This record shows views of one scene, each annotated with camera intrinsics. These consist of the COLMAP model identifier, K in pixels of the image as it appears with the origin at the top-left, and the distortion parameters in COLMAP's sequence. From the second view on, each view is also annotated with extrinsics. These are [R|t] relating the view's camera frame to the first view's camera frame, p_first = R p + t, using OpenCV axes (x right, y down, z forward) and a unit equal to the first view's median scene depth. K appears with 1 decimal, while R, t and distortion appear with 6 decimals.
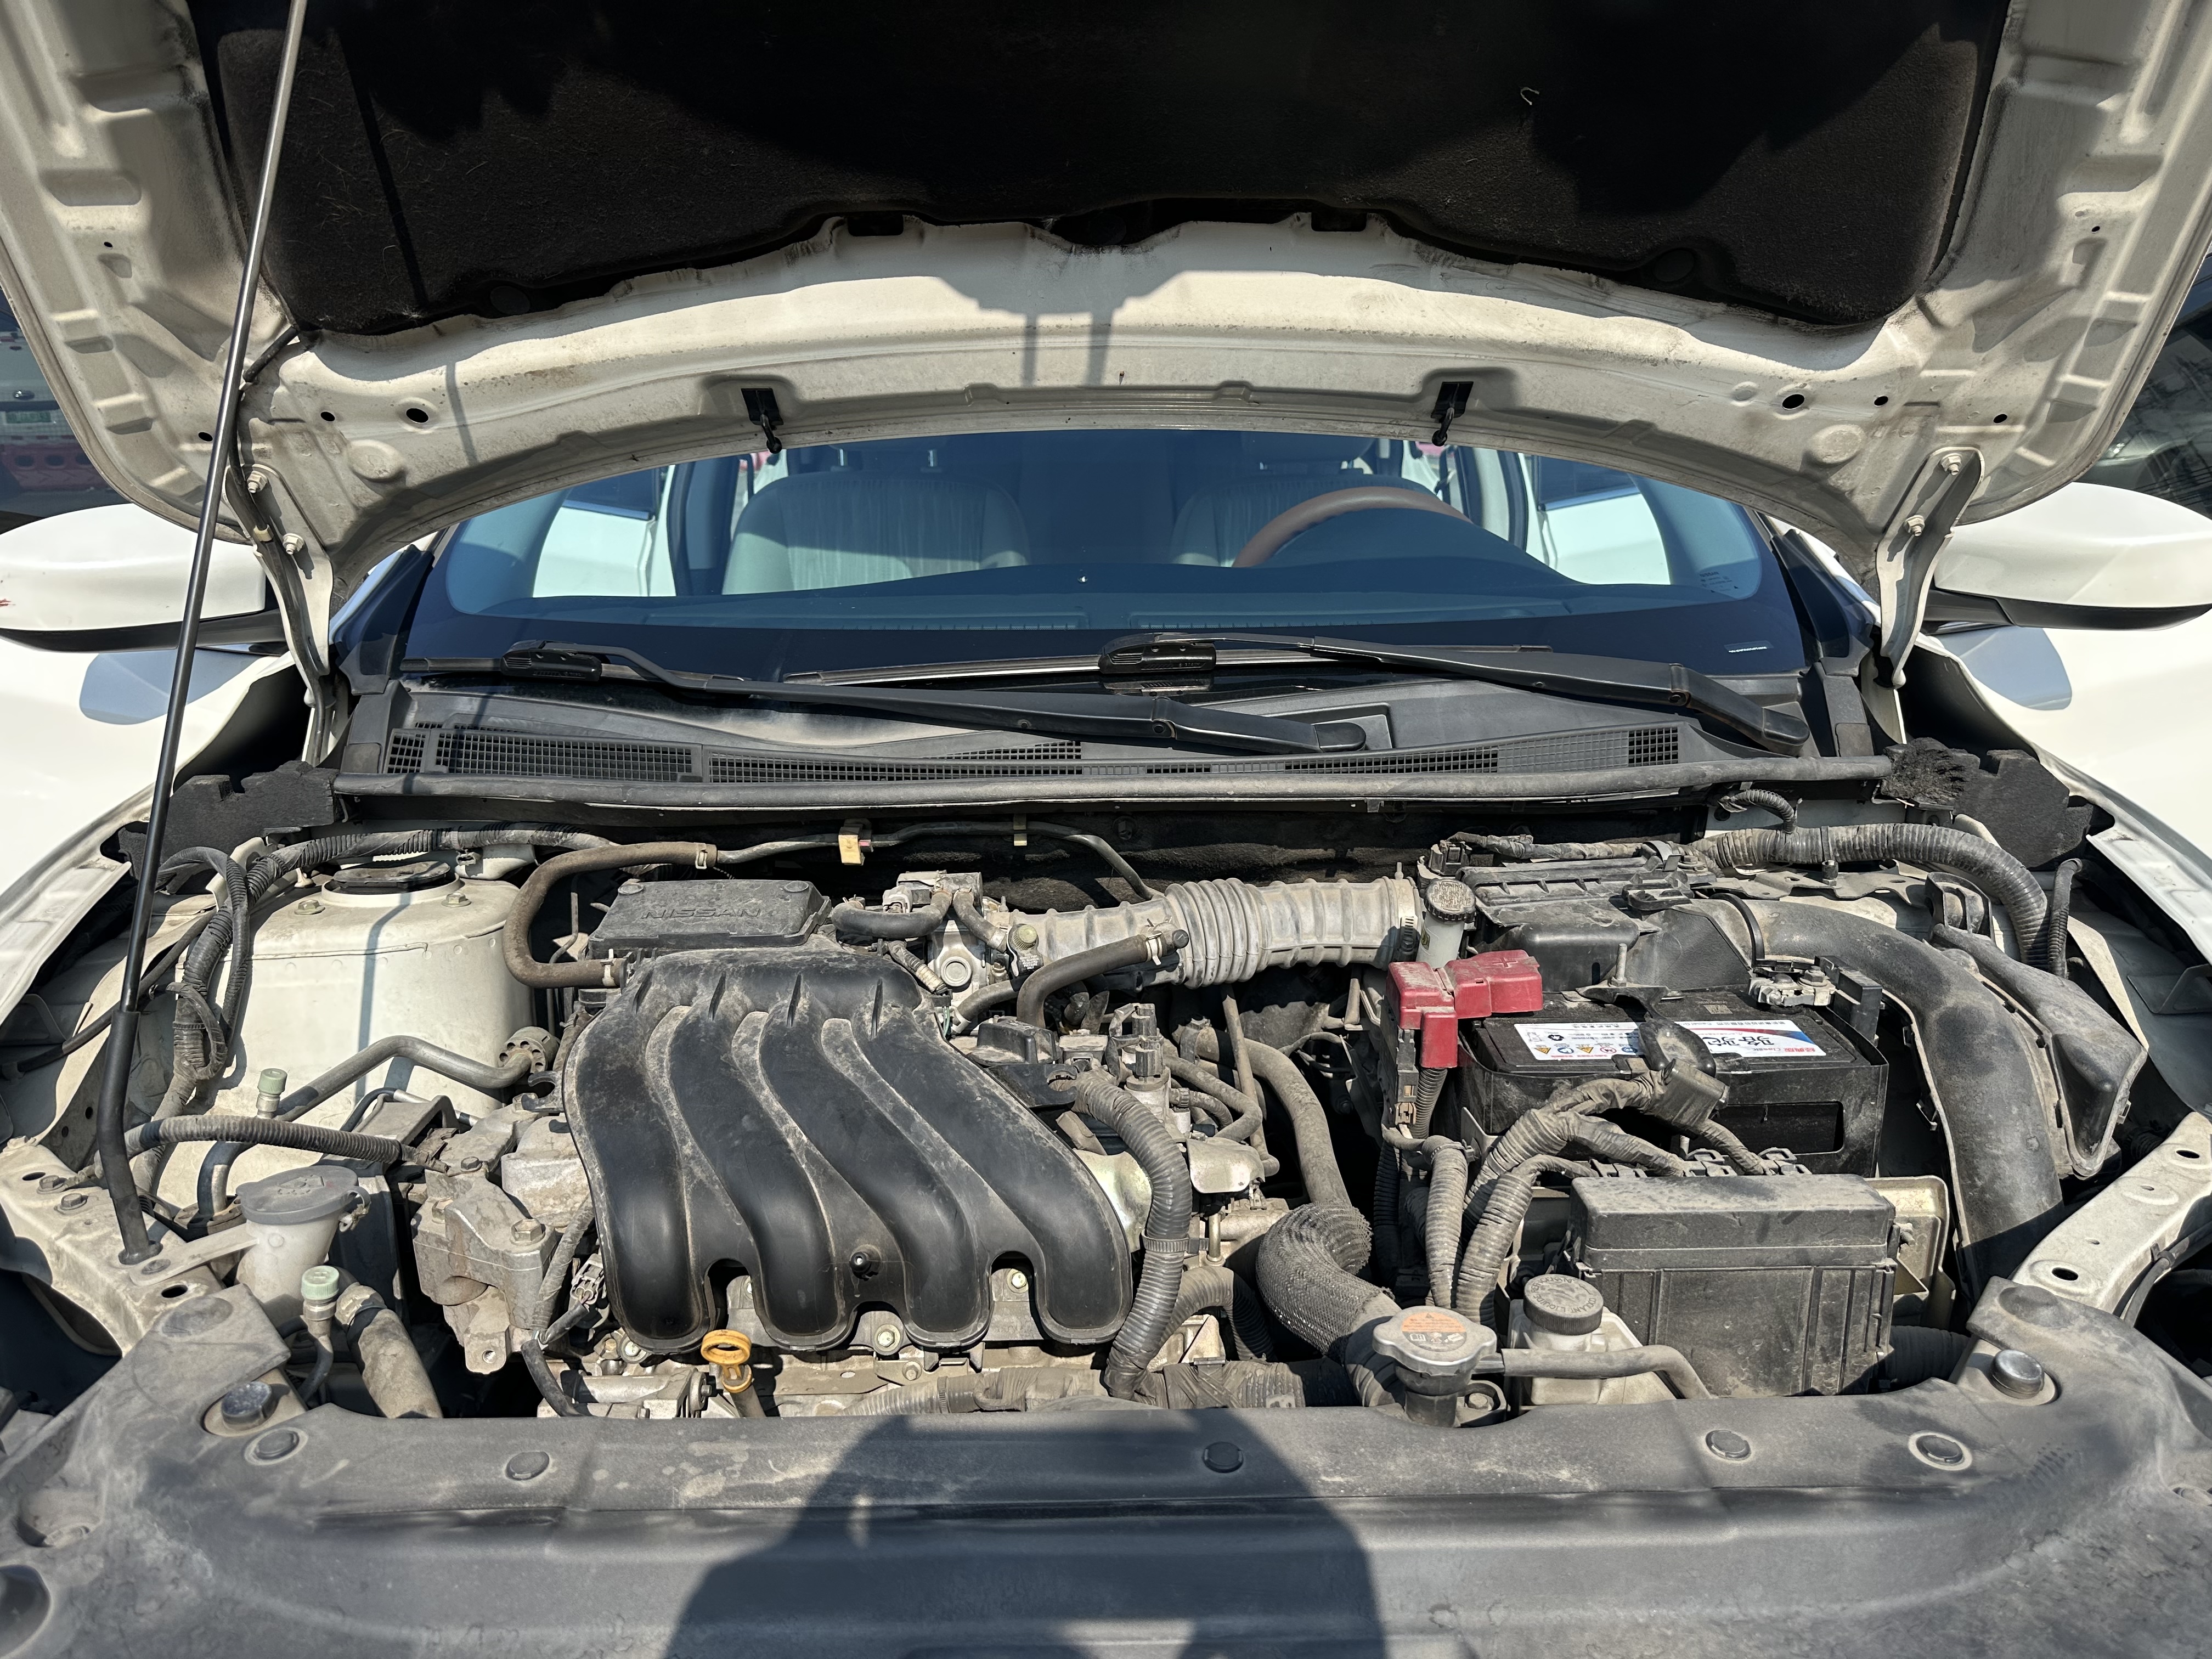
lens RADIAL K [[1706.5, 0, 1106.0], [0, 1706.5, 829.5], [0, 0, 1]] dist [0.046692, -0.103824]
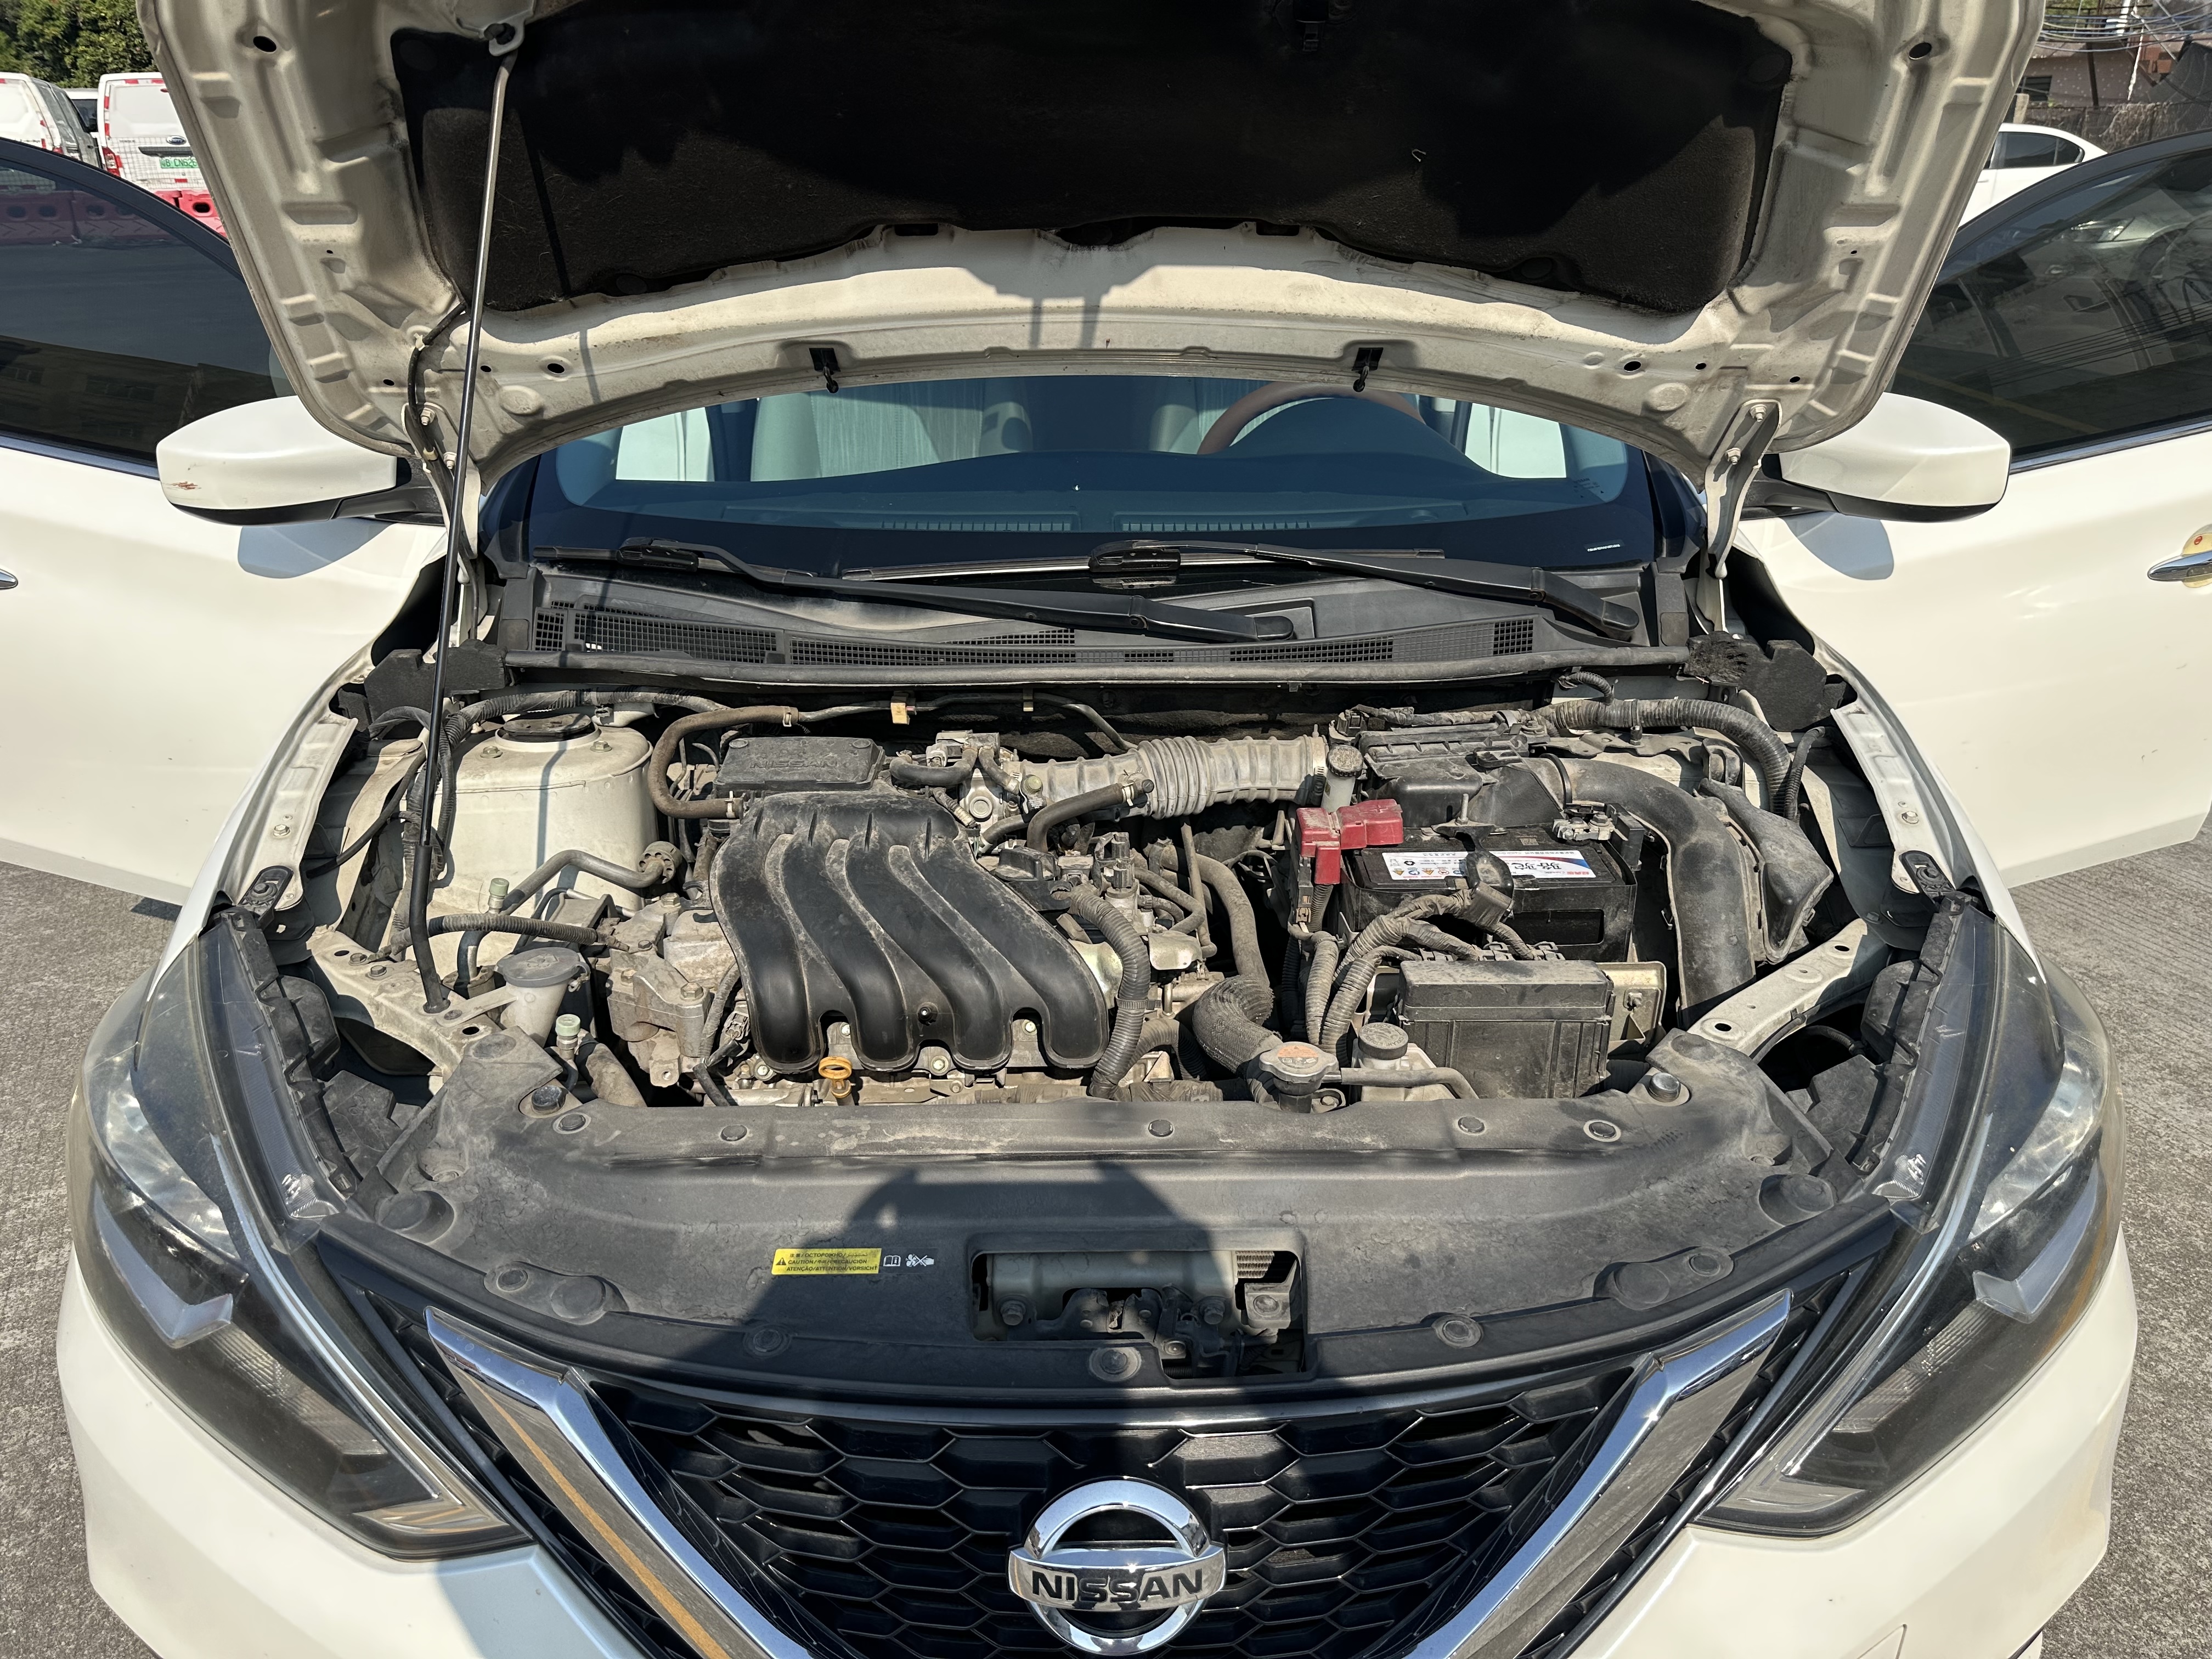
lens RADIAL K [[1562.1, 0, 1102.3], [0, 1562.1, 935.1], [0, 0, 1]] dist [0.159891, -0.379178]
pose [[0.999963, 0.006622, 0.005555, 0.001591], [-0.007568, 0.981282, 0.192426, -0.060746], [-0.004177, -0.192461, 0.981296, -0.254473]]
